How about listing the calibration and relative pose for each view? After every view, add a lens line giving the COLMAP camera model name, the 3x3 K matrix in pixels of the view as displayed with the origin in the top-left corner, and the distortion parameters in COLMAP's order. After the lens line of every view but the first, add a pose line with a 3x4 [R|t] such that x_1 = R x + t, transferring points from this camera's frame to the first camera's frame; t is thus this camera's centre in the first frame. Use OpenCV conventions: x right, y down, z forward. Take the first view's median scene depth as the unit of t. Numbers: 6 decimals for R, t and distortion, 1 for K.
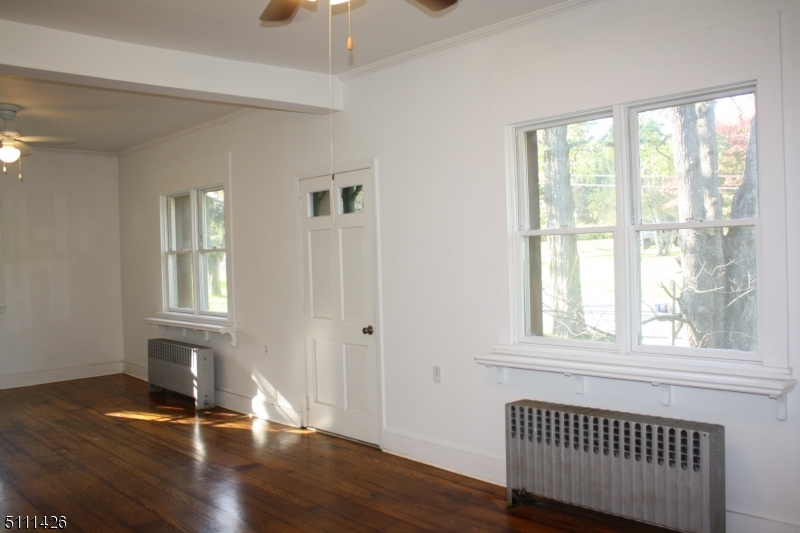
lens RADIAL K [[684.5, 0, 403.8], [0, 684.5, 266.8], [0, 0, 1]] dist [-0.161345, 0.138772]
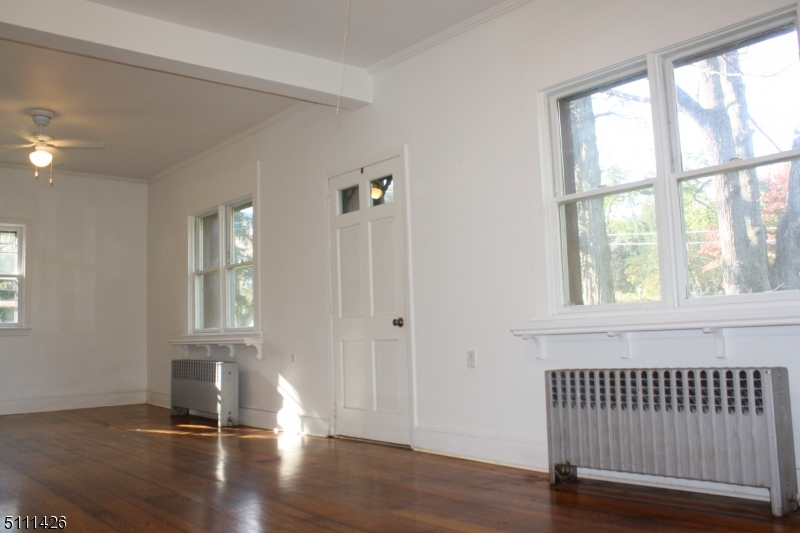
lens RADIAL K [[697.3, 0, 400.0], [0, 697.3, 266.5], [0, 0, 1]] dist [-0.166977, 0.149621]
pose [[0.998626, -0.009378, -0.051561, 0.000713], [0.003593, 0.993795, -0.111168, 0.109226], [0.052284, 0.110830, 0.992463, 0.022430]]
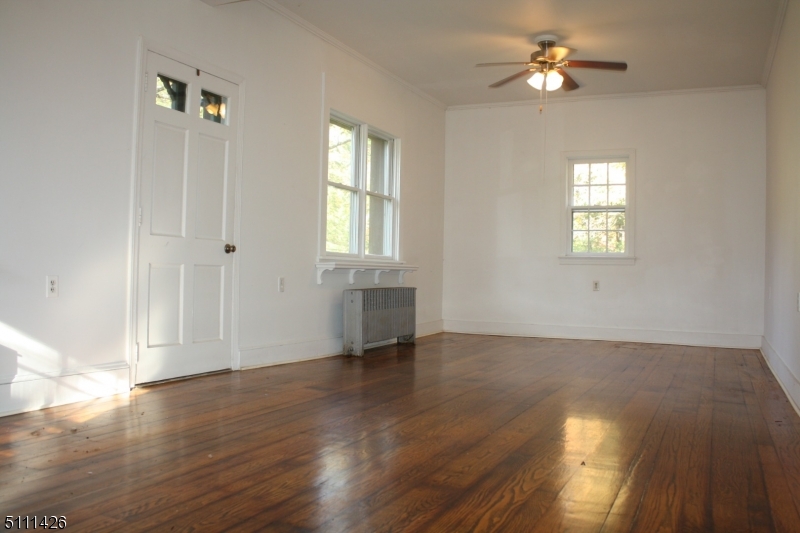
lens RADIAL K [[684.5, 0, 403.8], [0, 684.5, 266.8], [0, 0, 1]] dist [-0.161345, 0.138772]
pose [[-0.358676, 0.030386, 0.932967, -0.914129], [0.003687, 0.999508, -0.031136, 0.132031], [-0.933455, -0.007727, -0.358612, 0.986629]]
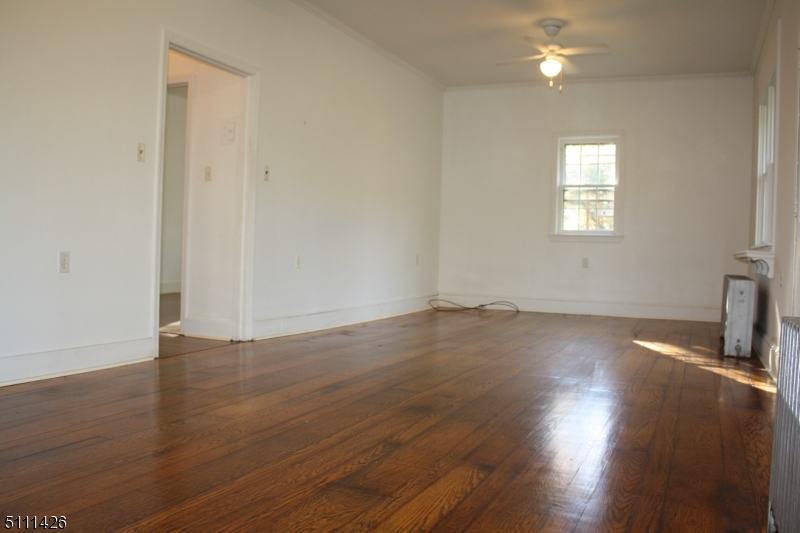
lens RADIAL K [[684.5, 0, 403.8], [0, 684.5, 266.8], [0, 0, 1]] dist [-0.161345, 0.138772]
pose [[0.384079, 0.061356, -0.921259, 0.303490], [-0.056263, 0.997491, 0.042977, 0.108930], [0.921584, 0.035326, 0.386567, 0.383580]]
